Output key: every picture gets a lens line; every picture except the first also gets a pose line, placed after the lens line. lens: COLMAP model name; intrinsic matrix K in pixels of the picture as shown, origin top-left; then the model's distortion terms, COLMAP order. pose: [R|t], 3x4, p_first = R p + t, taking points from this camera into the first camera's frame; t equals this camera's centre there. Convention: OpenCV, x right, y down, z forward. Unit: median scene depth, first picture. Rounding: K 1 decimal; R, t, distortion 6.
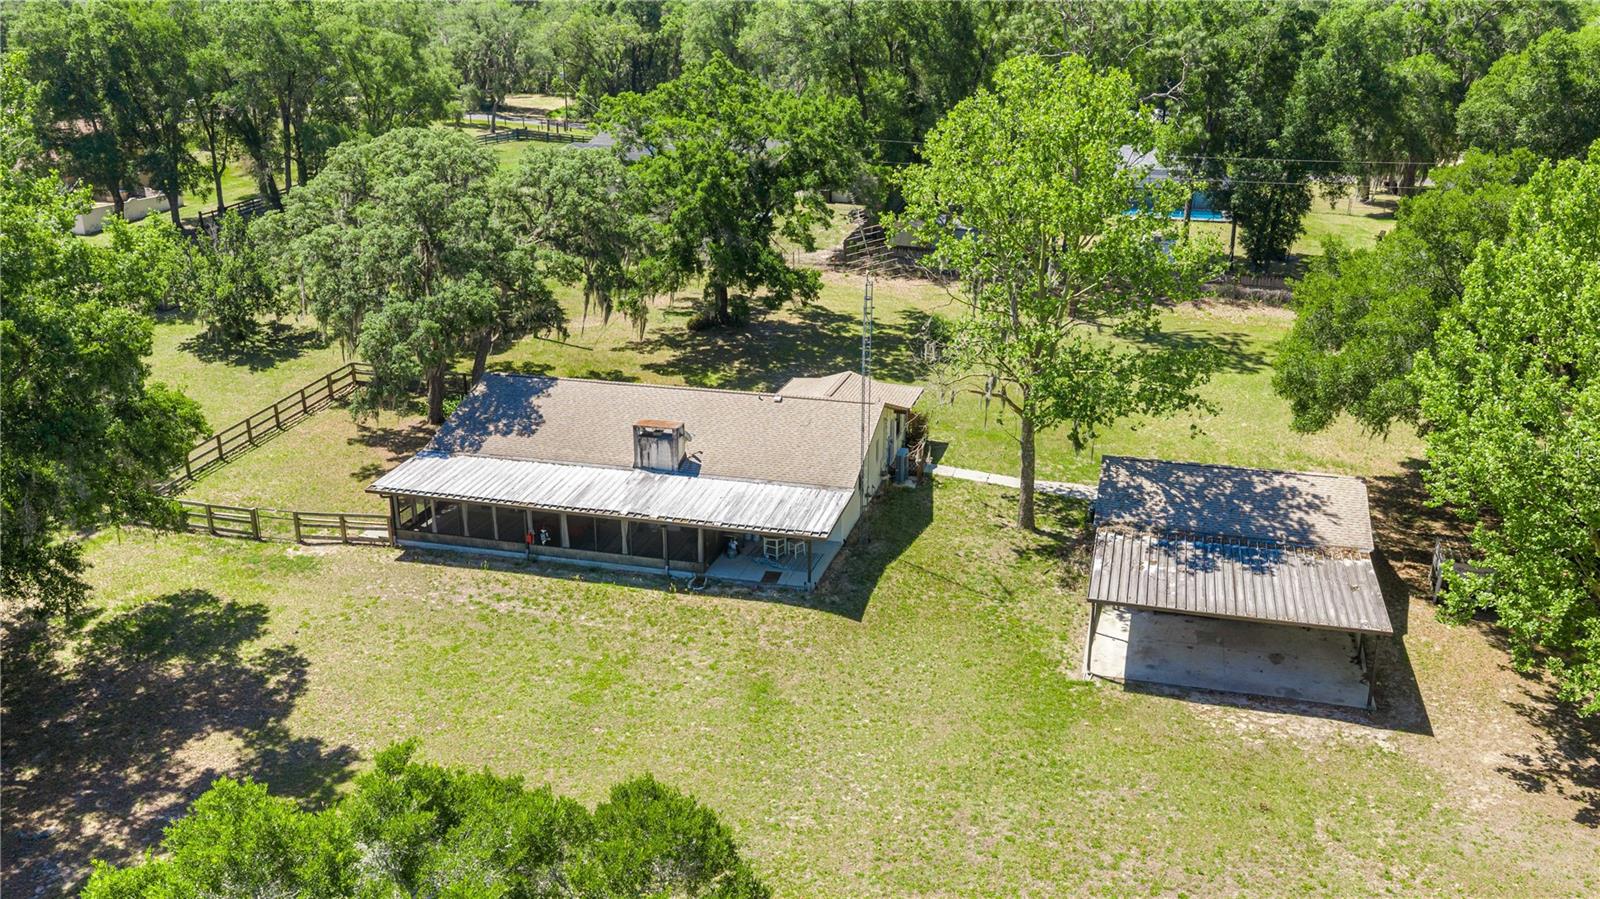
lens RADIAL K [[1314.8, 0, 800.0], [0, 1314.8, 449.5], [0, 0, 1]] dist [0.041449, -0.085461]
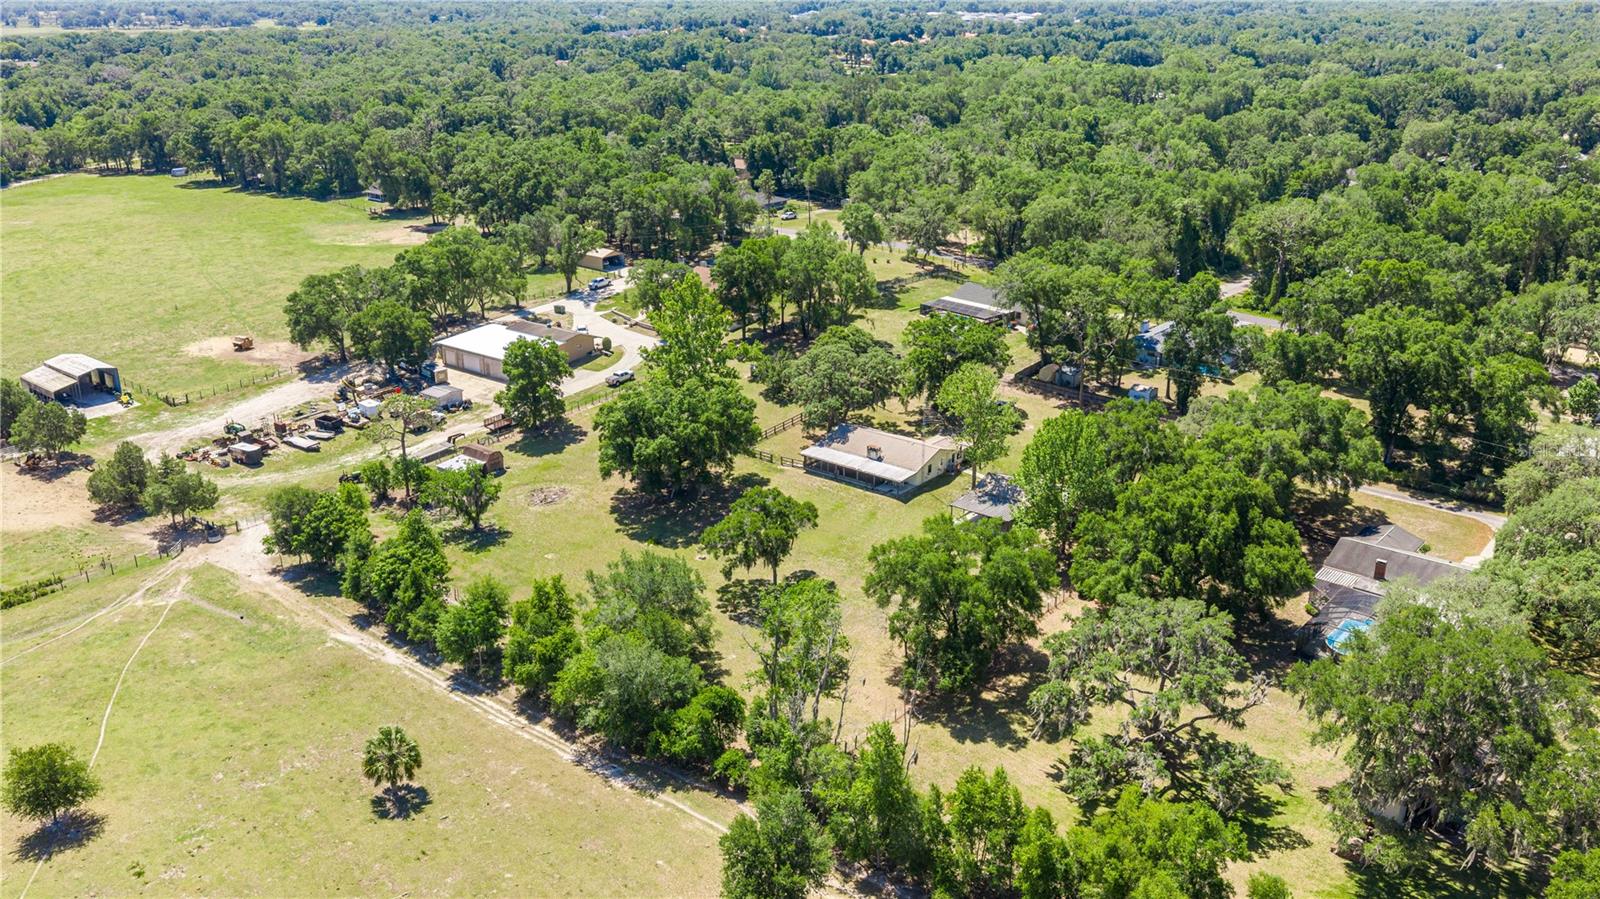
lens RADIAL K [[1314.8, 0, 800.0], [0, 1314.8, 449.5], [0, 0, 1]] dist [0.041449, -0.085461]
pose [[0.914033, 0.134240, -0.382785, 1.143772], [-0.125038, 0.990944, 0.048945, -0.170037], [0.385888, 0.003126, 0.922540, -2.537903]]
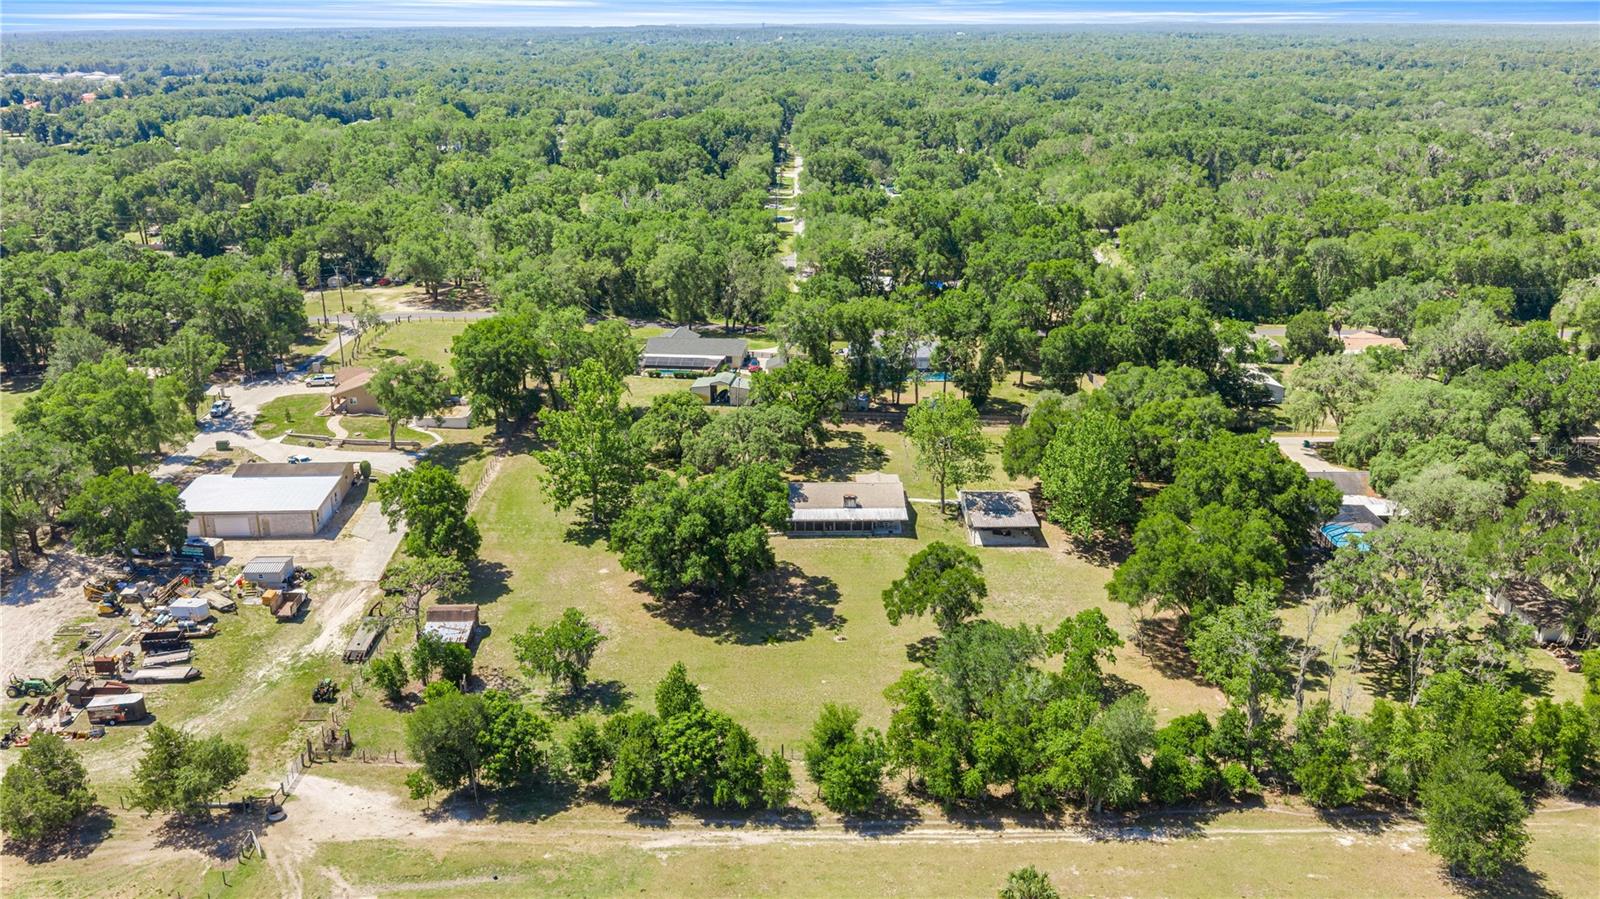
lens RADIAL K [[1314.8, 0, 800.0], [0, 1314.8, 449.5], [0, 0, 1]] dist [0.041449, -0.085461]
pose [[0.960896, -0.089793, 0.261947, -1.227378], [0.092899, 0.995675, 0.000529, -0.165815], [-0.260862, 0.023826, 0.965082, -2.580381]]
